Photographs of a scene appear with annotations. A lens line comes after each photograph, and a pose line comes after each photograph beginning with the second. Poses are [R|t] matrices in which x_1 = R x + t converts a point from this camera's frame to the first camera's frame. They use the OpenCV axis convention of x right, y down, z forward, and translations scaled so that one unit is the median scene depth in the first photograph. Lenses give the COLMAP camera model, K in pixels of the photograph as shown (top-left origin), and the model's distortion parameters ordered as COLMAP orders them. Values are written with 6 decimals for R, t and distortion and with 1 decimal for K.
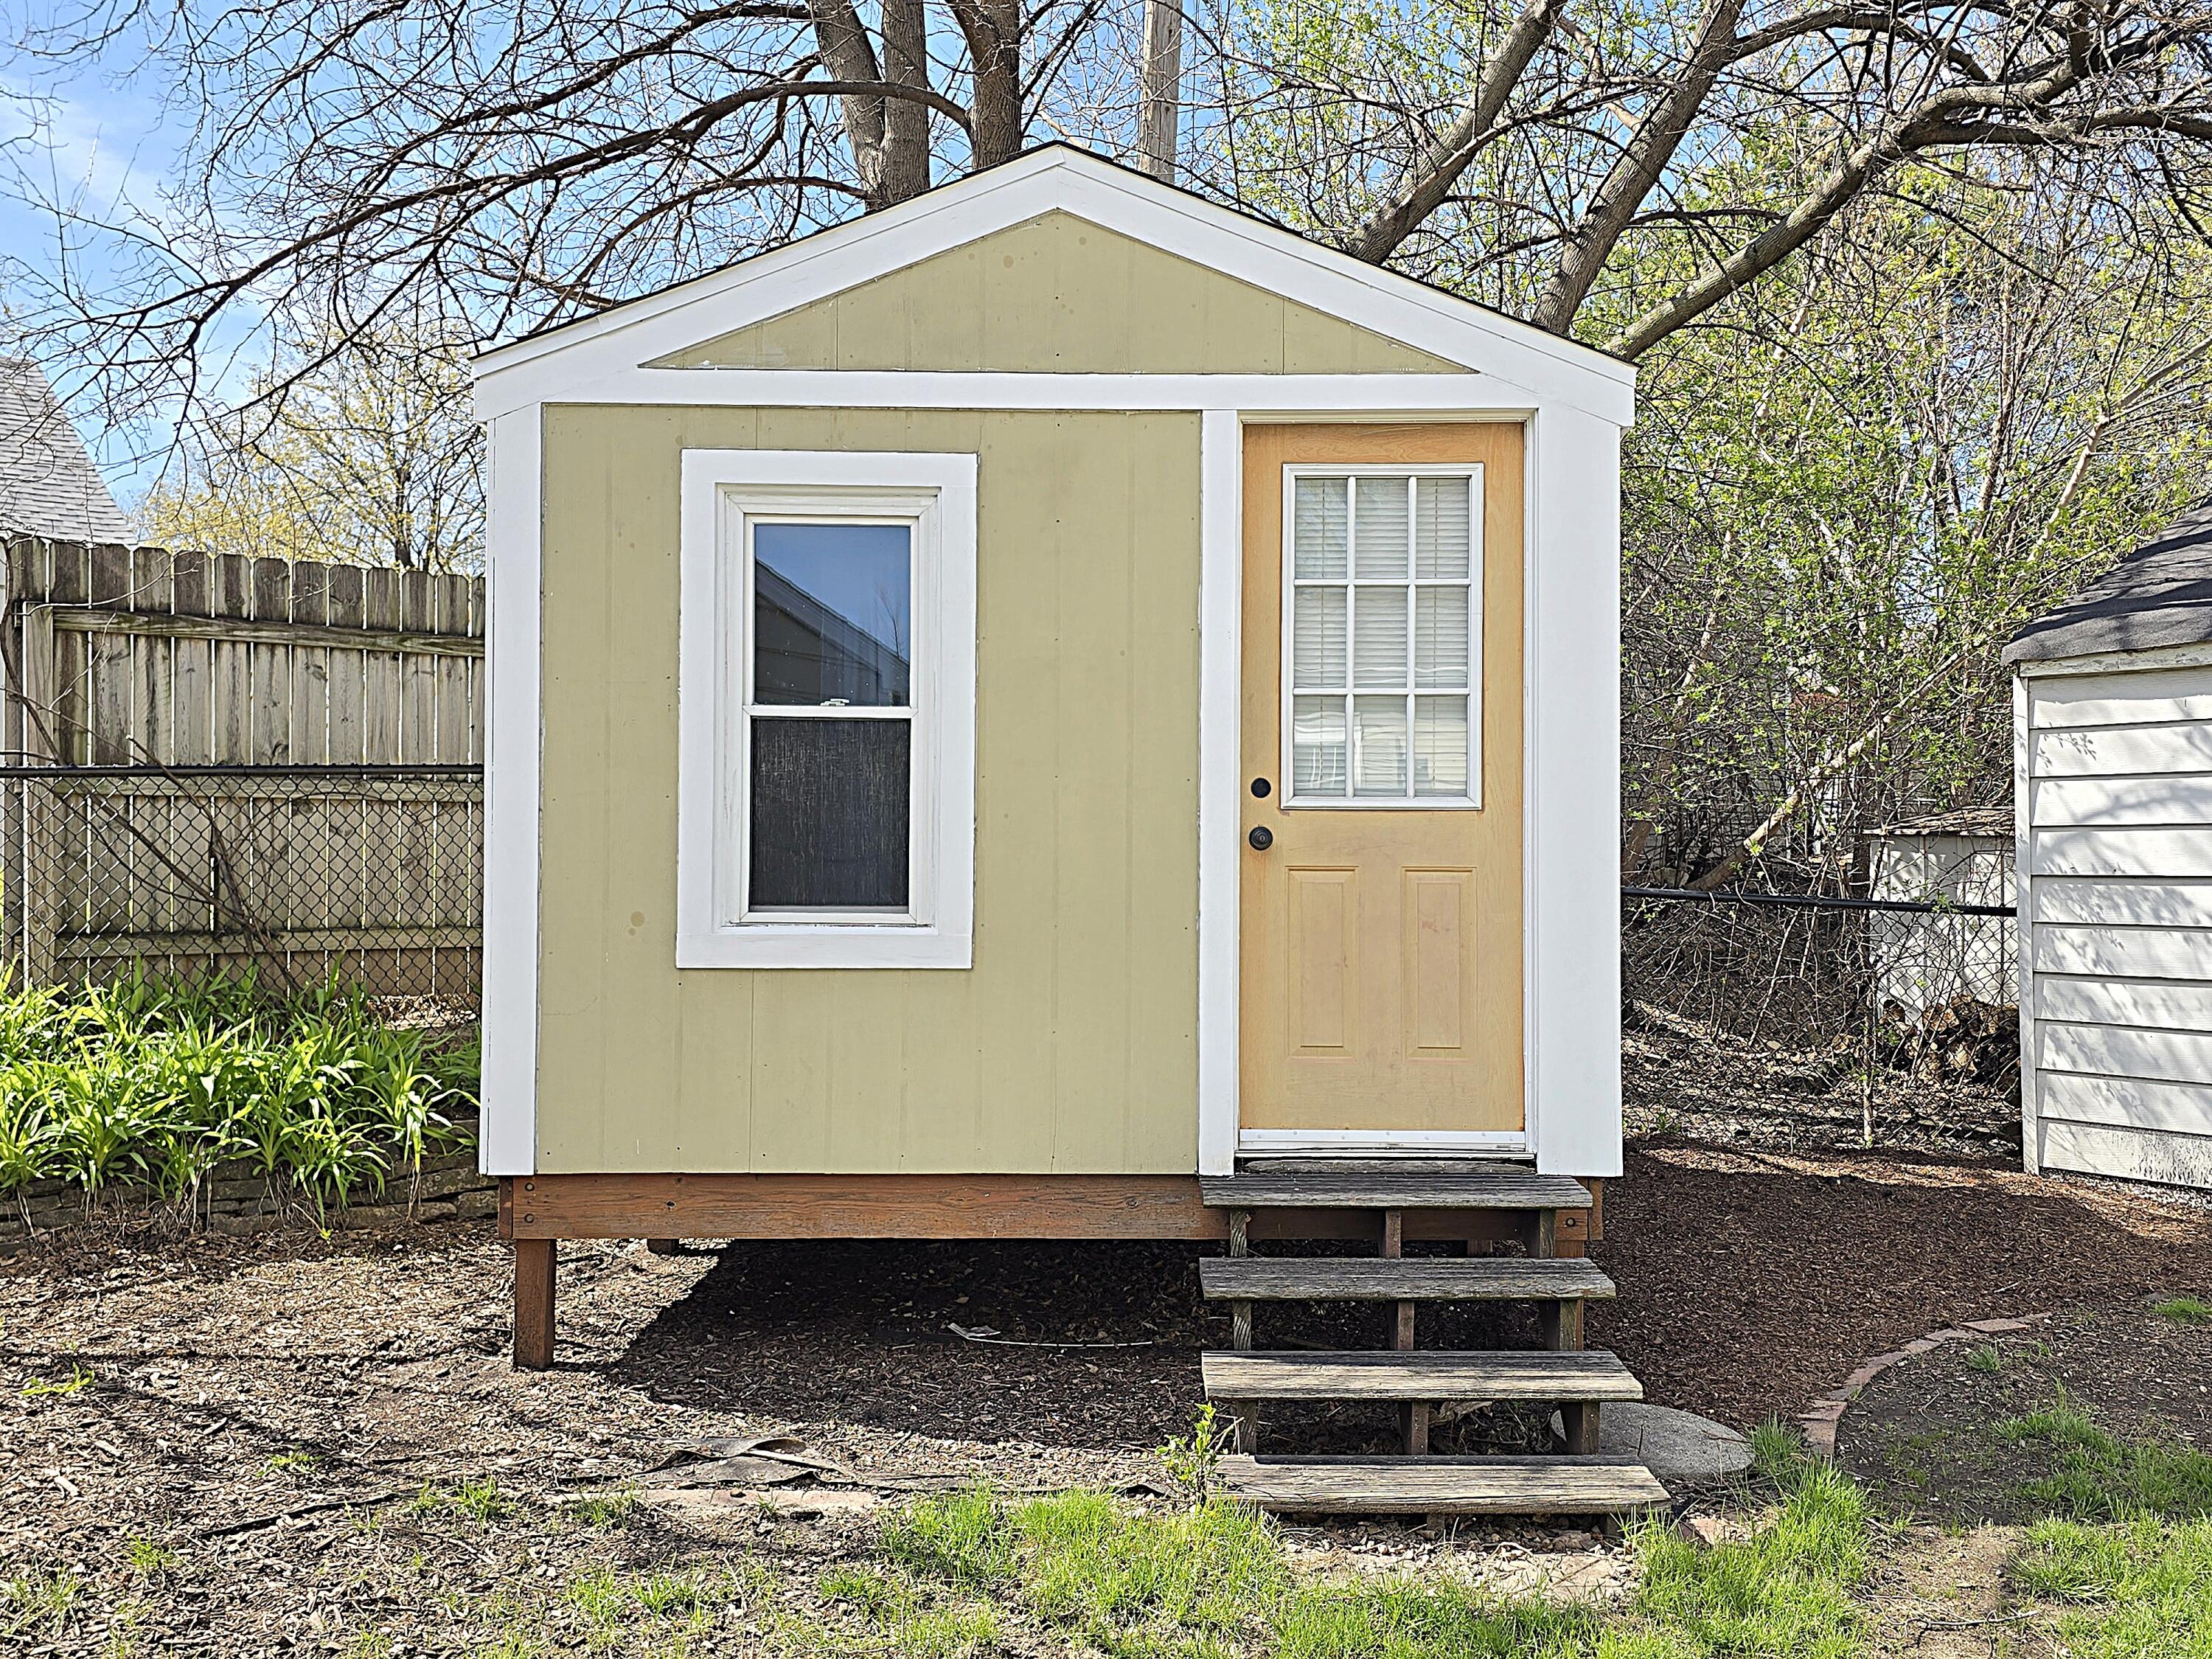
lens RADIAL K [[1985.1, 0, 1175.3], [0, 1985.1, 826.6], [0, 0, 1]] dist [0.014597, 0.007115]
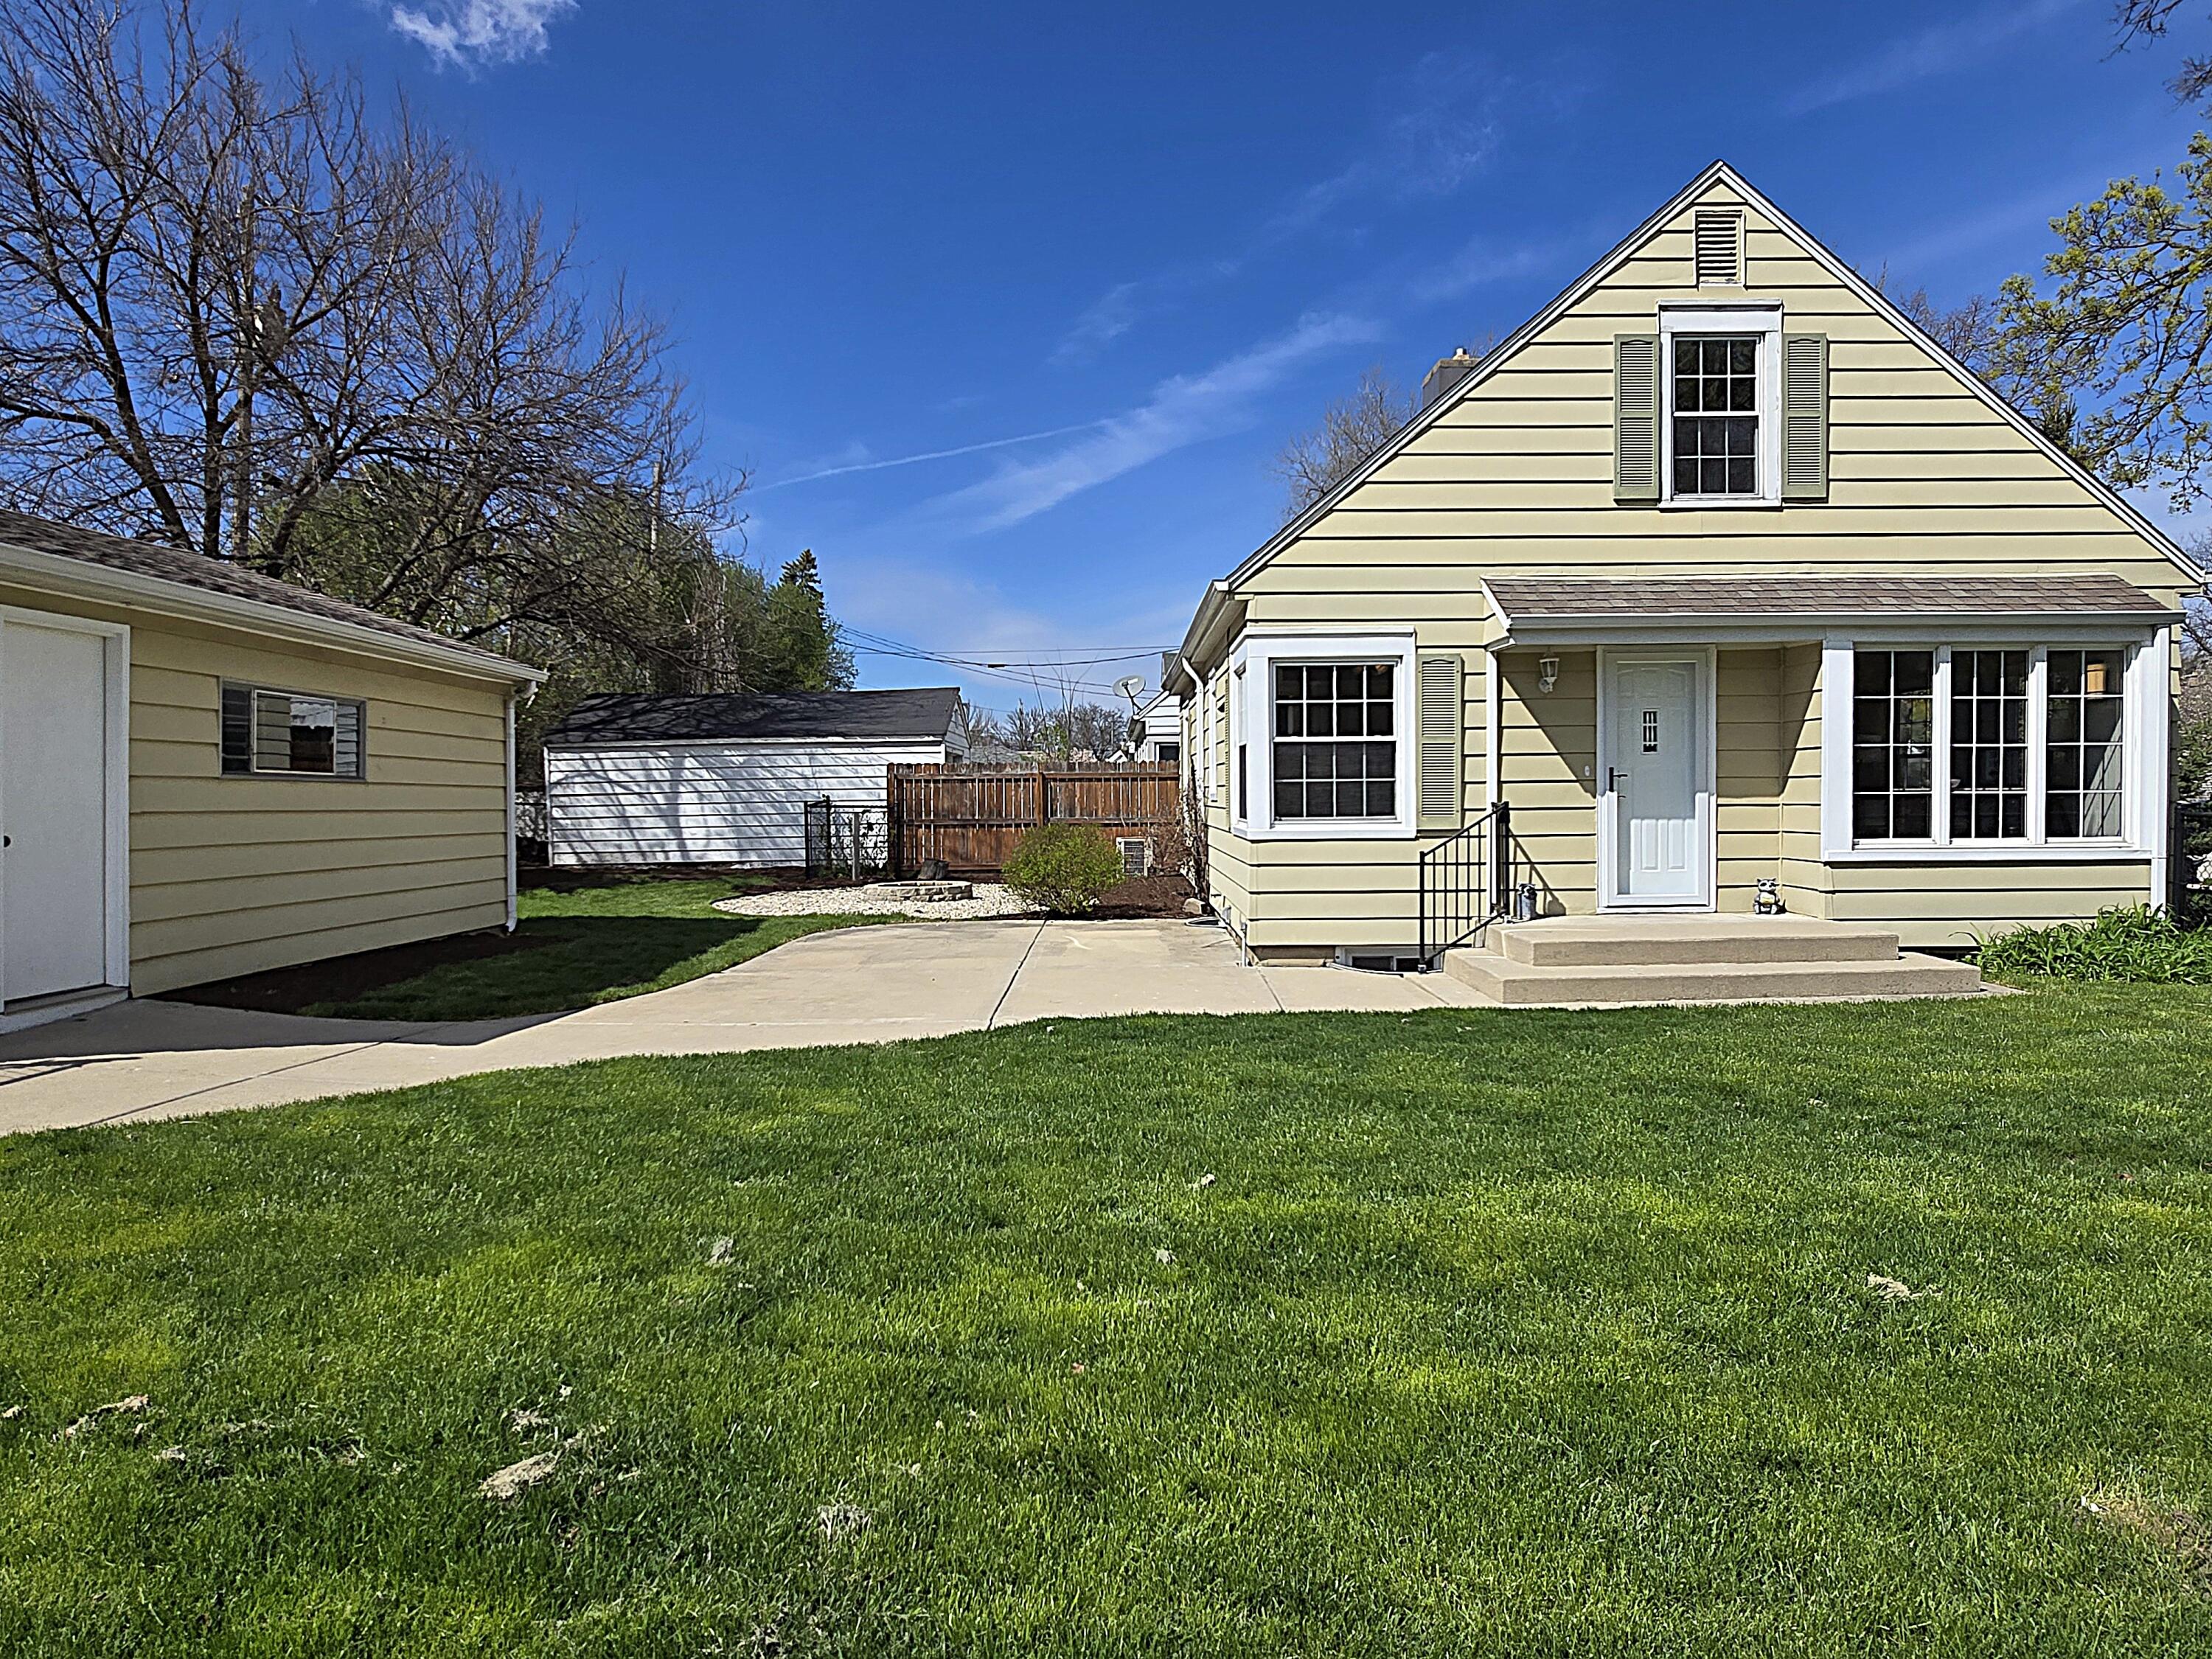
lens RADIAL K [[1285.0, 0, 1121.1], [0, 1285.0, 833.1], [0, 0, 1]] dist [0.000716, -0.000007]
pose [[0.617749, -0.037765, 0.785468, -1.166709], [0.008703, 0.999113, 0.041192, 0.004757], [-0.786327, -0.018610, 0.617530, -1.987587]]
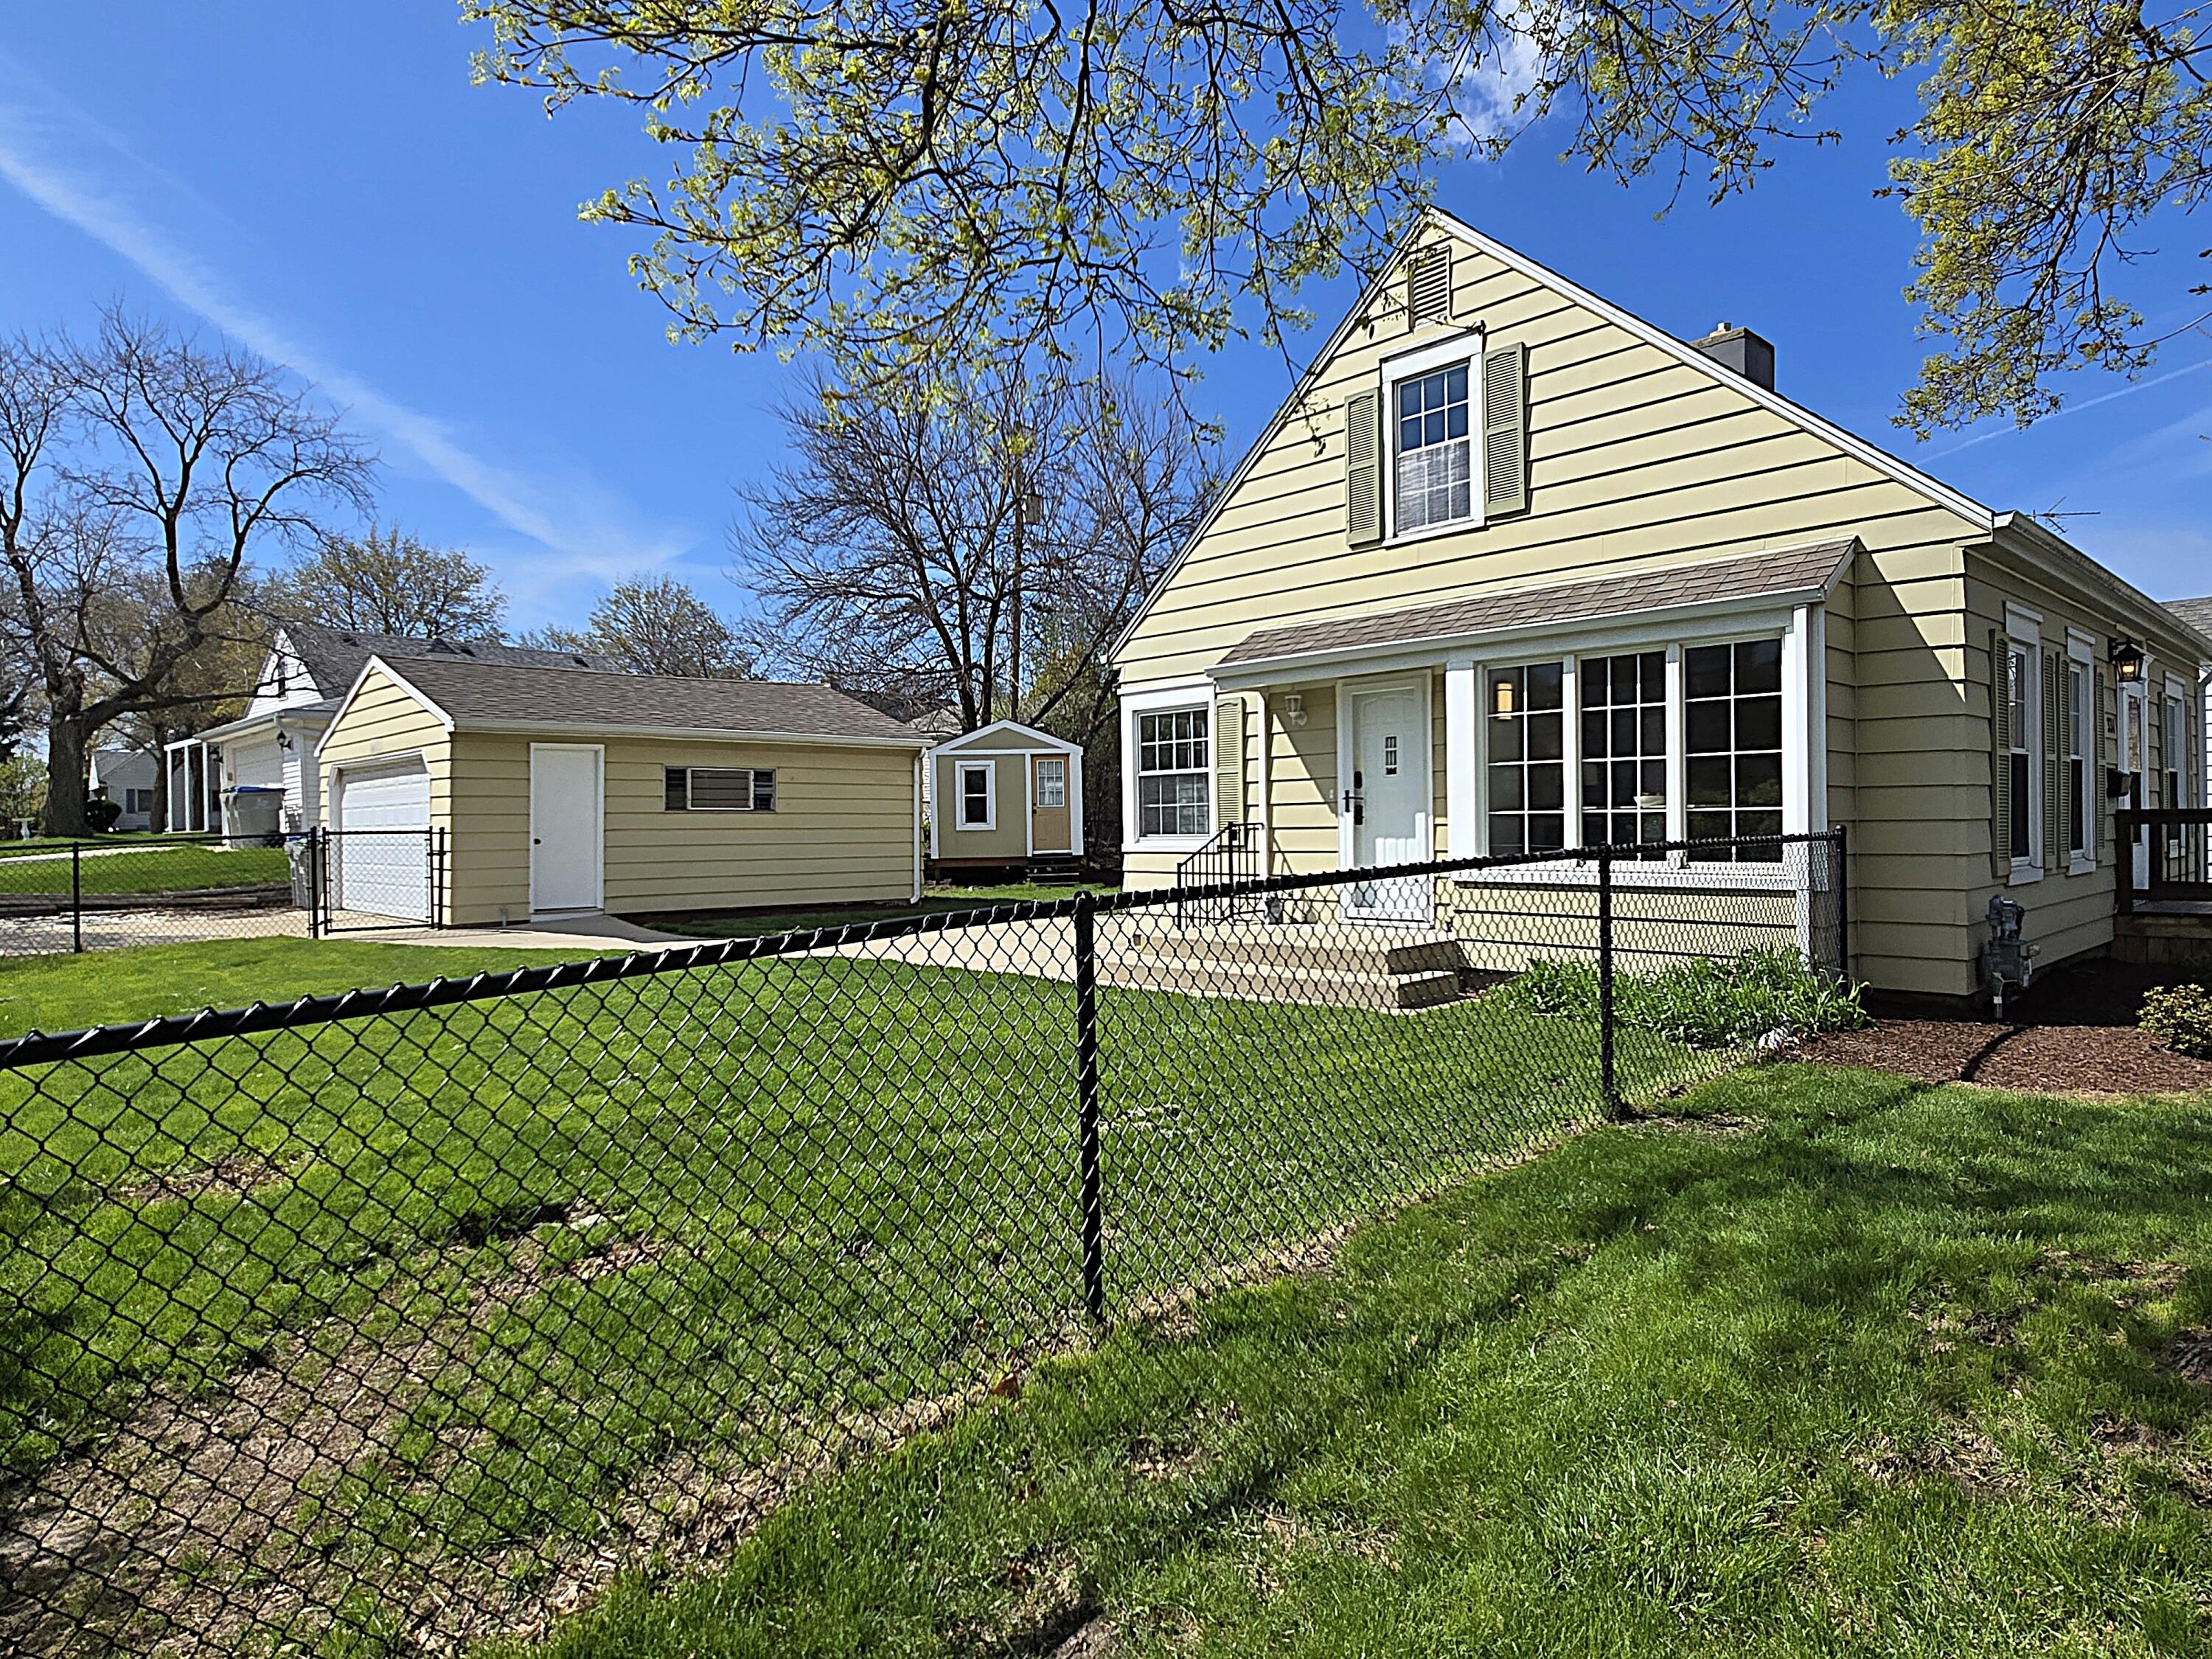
lens RADIAL K [[1285.0, 0, 1121.1], [0, 1285.0, 833.1], [0, 0, 1]] dist [0.000716, -0.000007]
pose [[0.996602, -0.024051, 0.078782, -0.012432], [0.022968, 0.999629, 0.014627, 0.019275], [-0.079104, -0.012768, 0.996785, -3.159388]]
